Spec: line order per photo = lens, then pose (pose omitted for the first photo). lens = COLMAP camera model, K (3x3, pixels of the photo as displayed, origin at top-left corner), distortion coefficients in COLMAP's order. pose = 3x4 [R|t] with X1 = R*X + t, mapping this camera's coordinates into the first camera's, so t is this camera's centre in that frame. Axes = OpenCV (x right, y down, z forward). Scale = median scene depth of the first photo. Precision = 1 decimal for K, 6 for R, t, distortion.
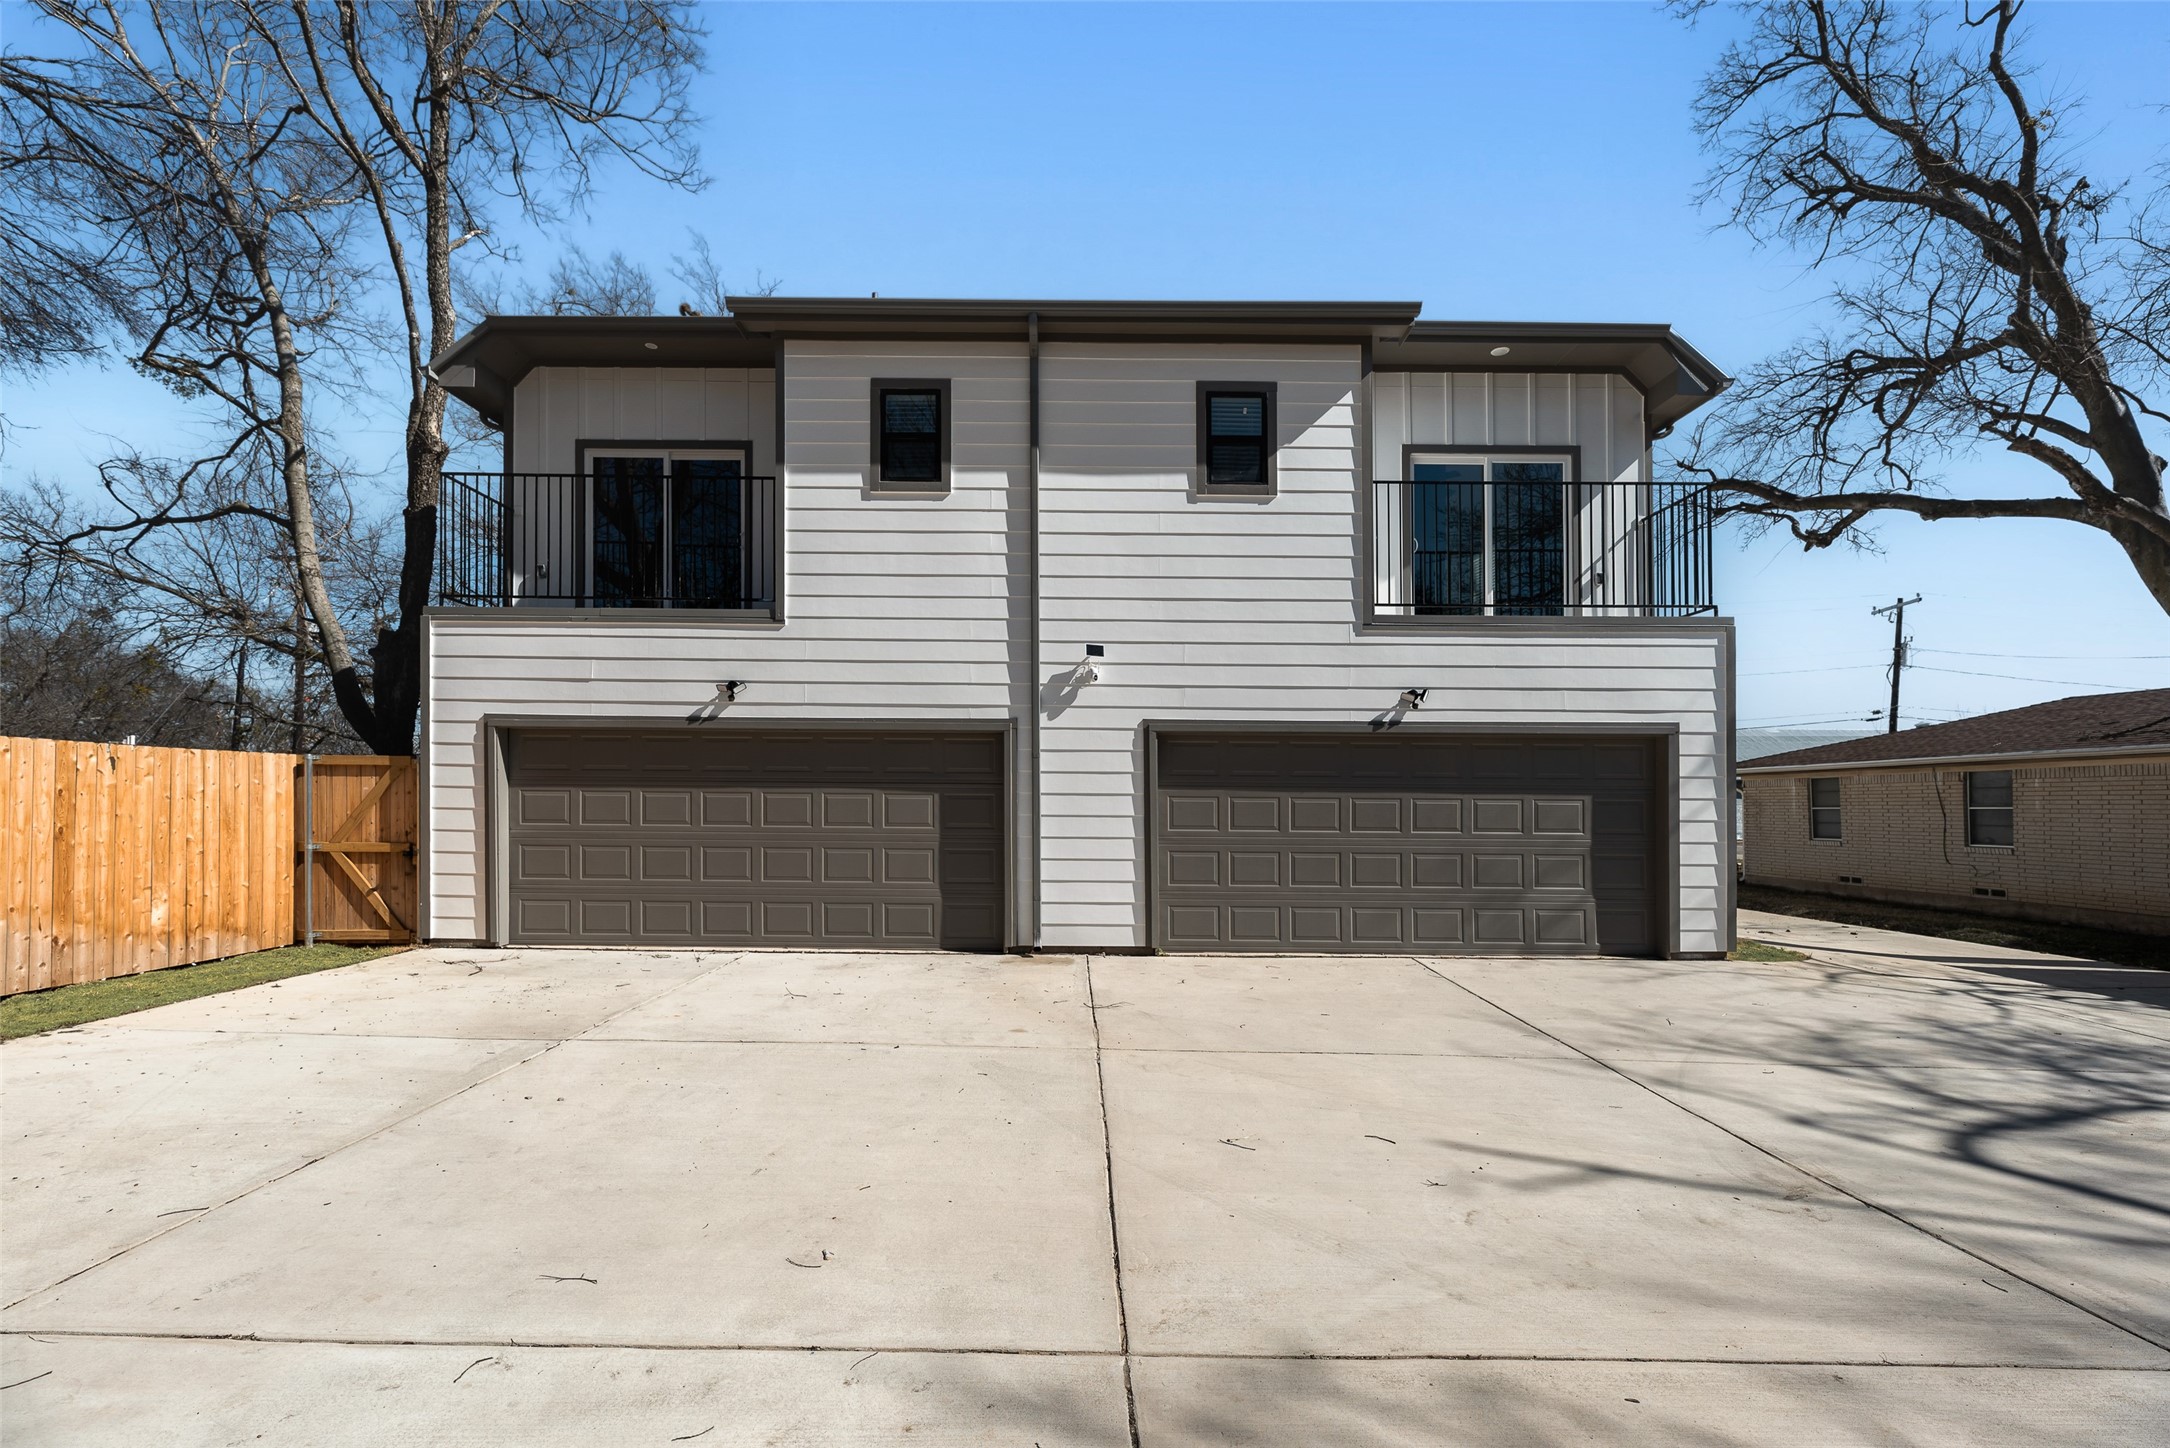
lens RADIAL K [[898.2, 0, 1087.4], [0, 898.2, 790.2], [0, 0, 1]] dist [0.002609, 0.000210]
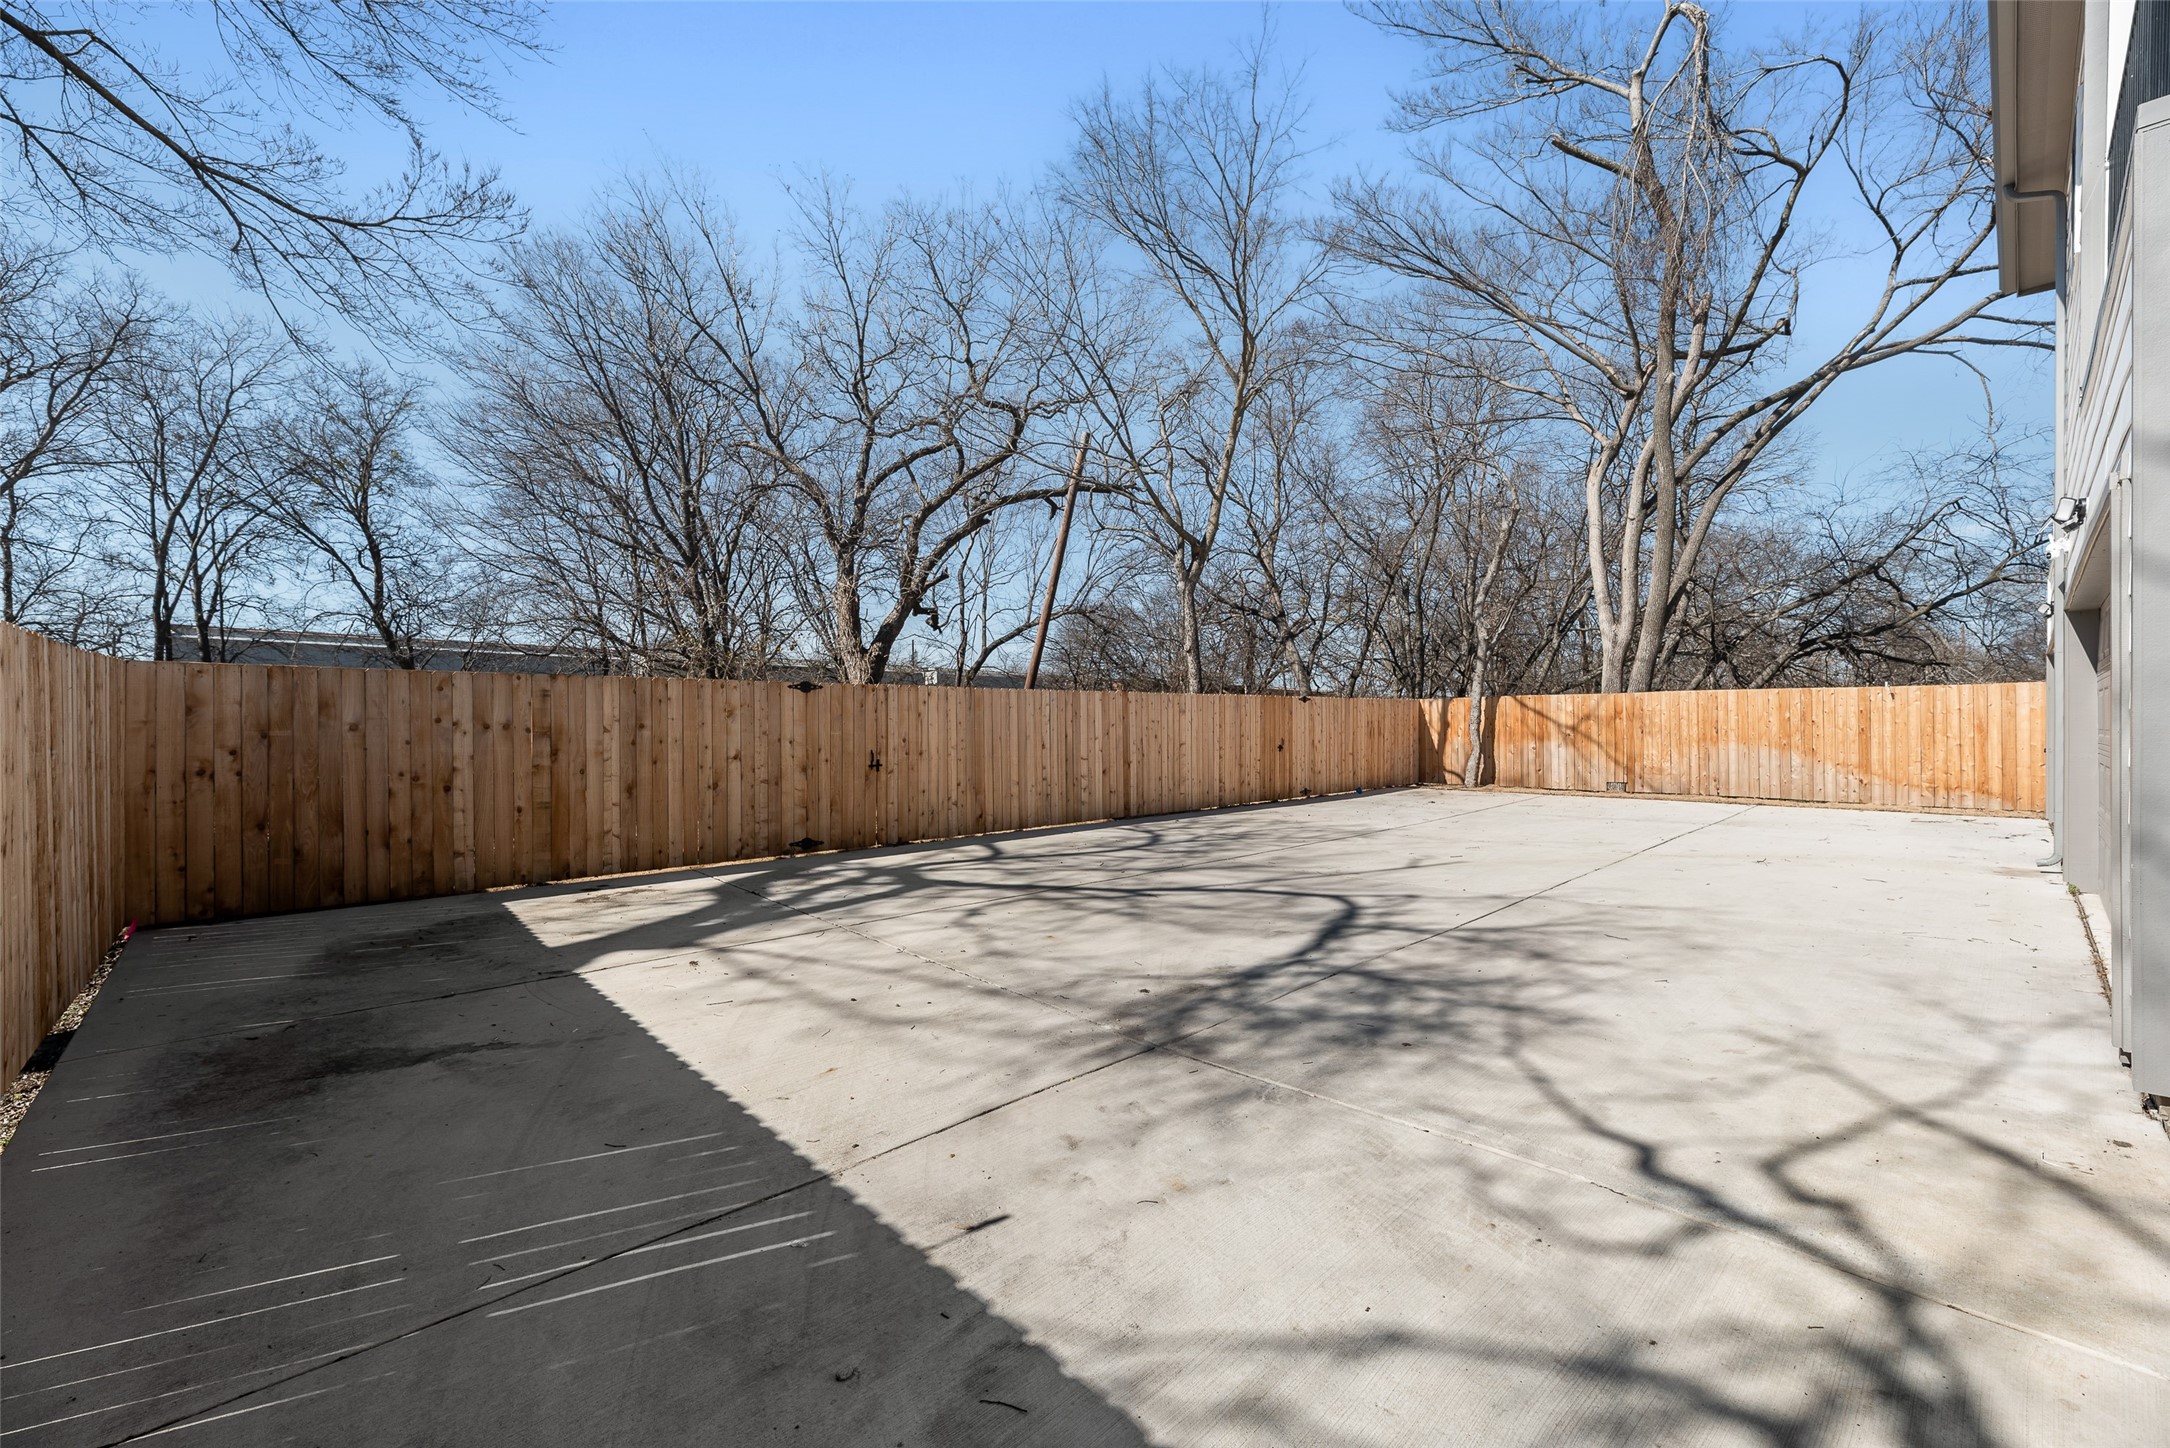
lens RADIAL K [[856.5, 0, 1056.2], [0, 856.5, 728.6], [0, 0, 1]] dist [0.001879, -0.011931]
pose [[-0.745269, -0.005856, -0.666739, 1.227694], [0.007197, 0.999833, -0.016826, 0.047560], [0.666725, -0.017339, -0.745102, 0.934819]]
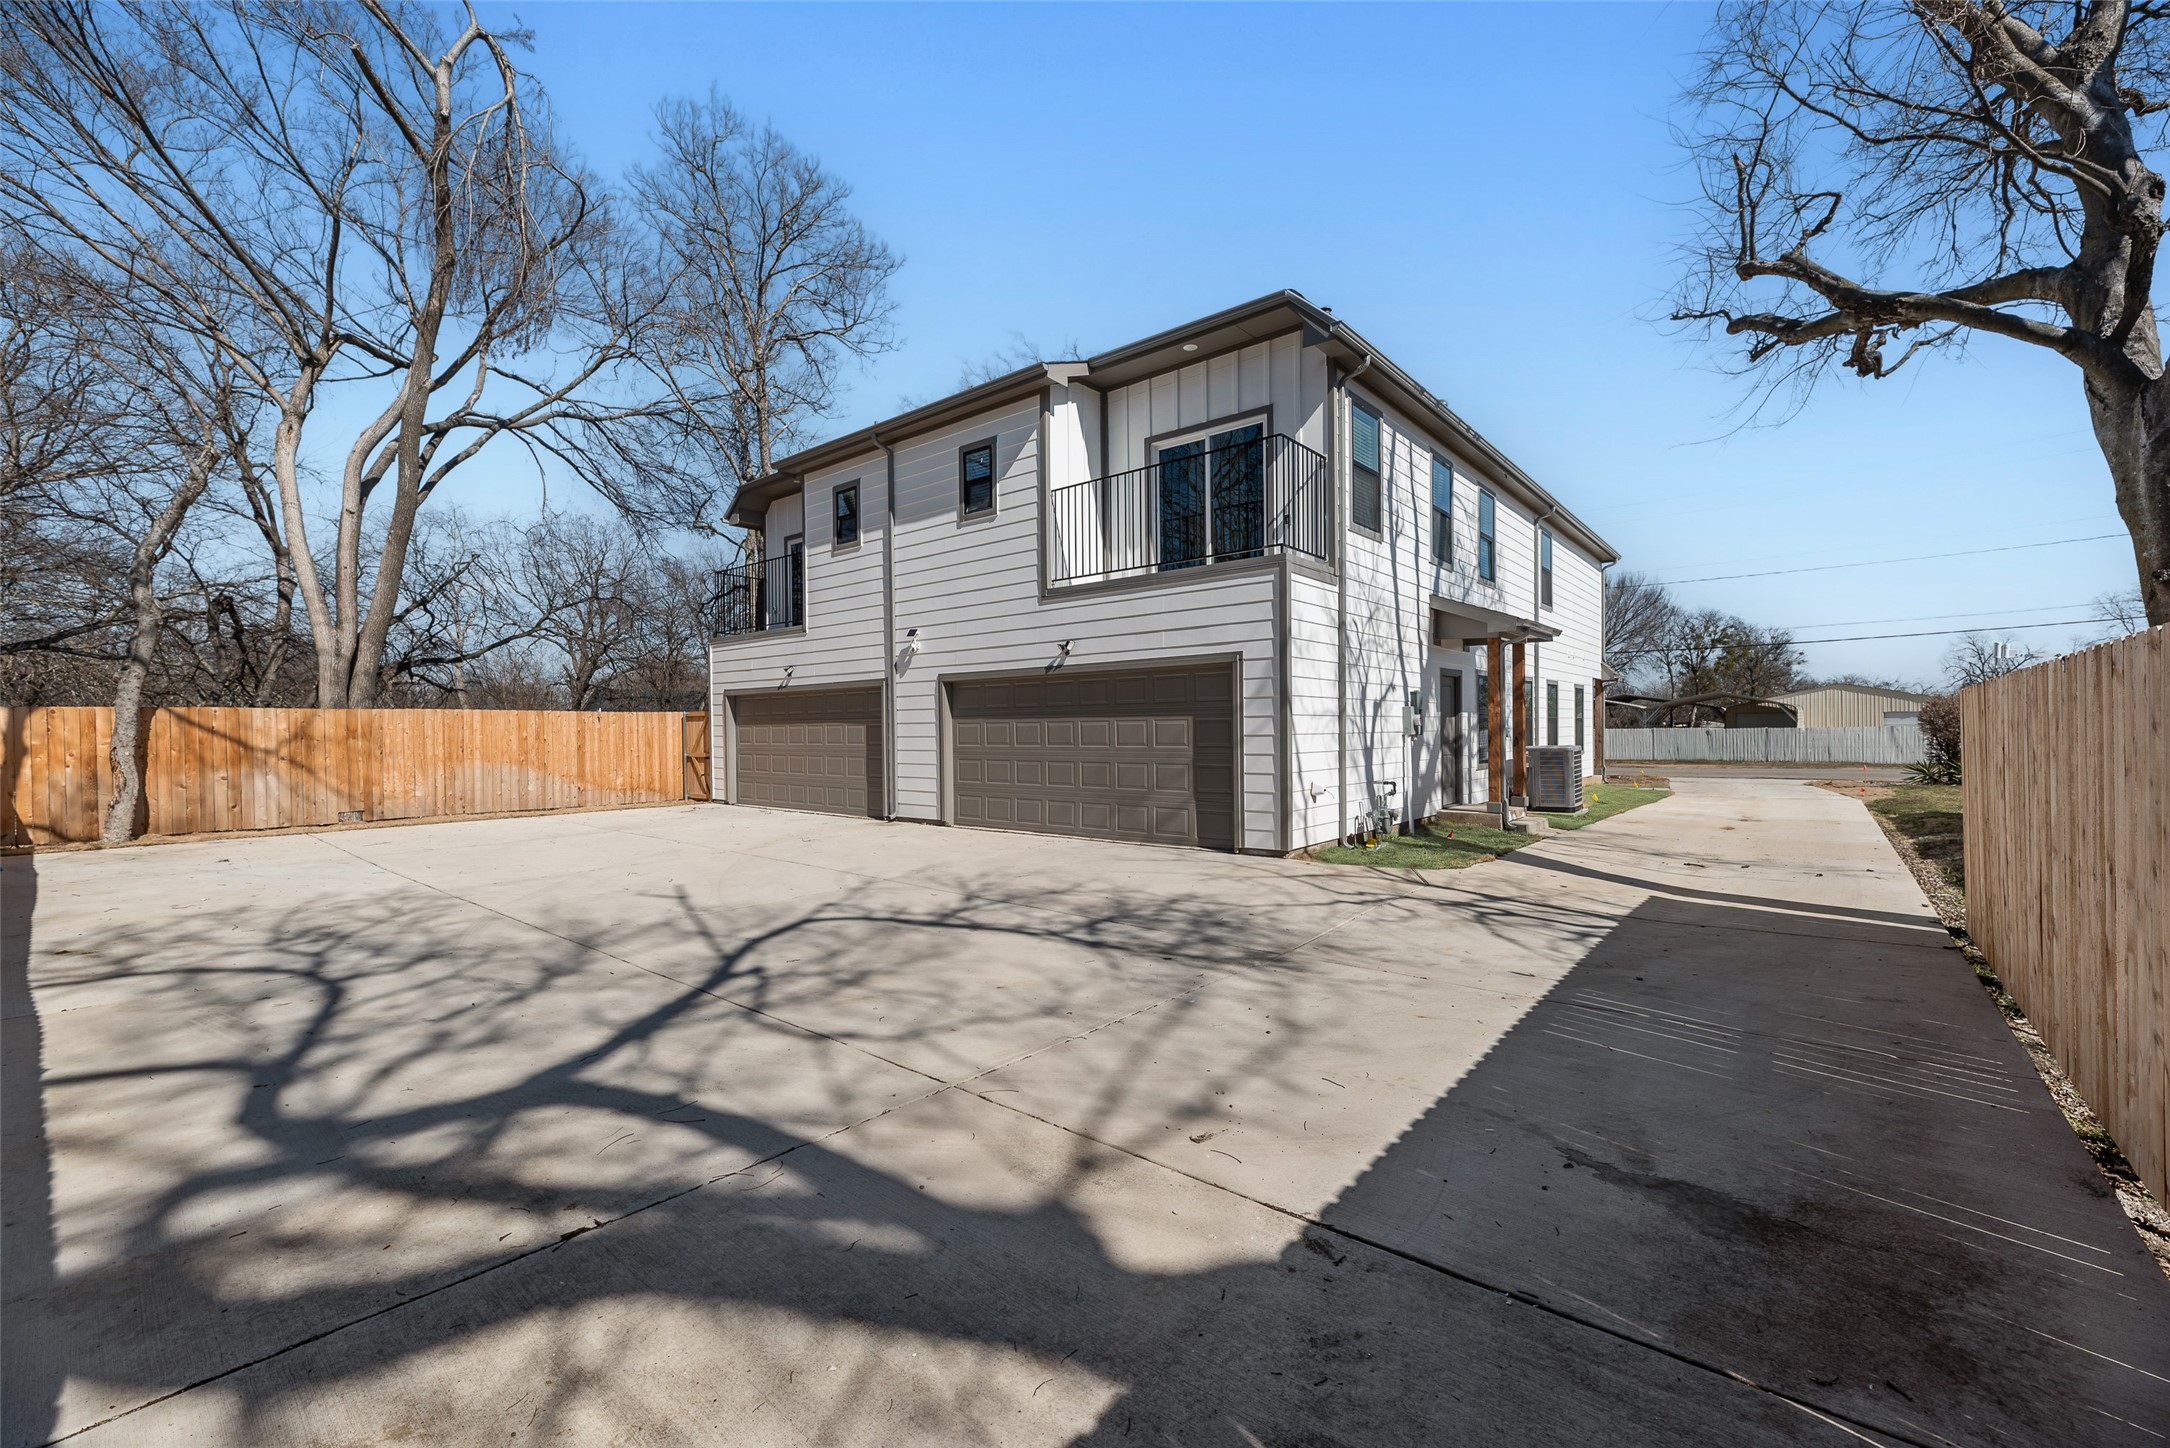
lens RADIAL K [[883.5, 0, 1085.0], [0, 883.5, 724.0], [0, 0, 1]] dist [0.003149, 0.000527]
pose [[0.763922, -0.019325, -0.645020, 1.233953], [0.027220, 0.999627, 0.002290, 0.010782], [0.644735, -0.019307, 0.764163, -0.005228]]
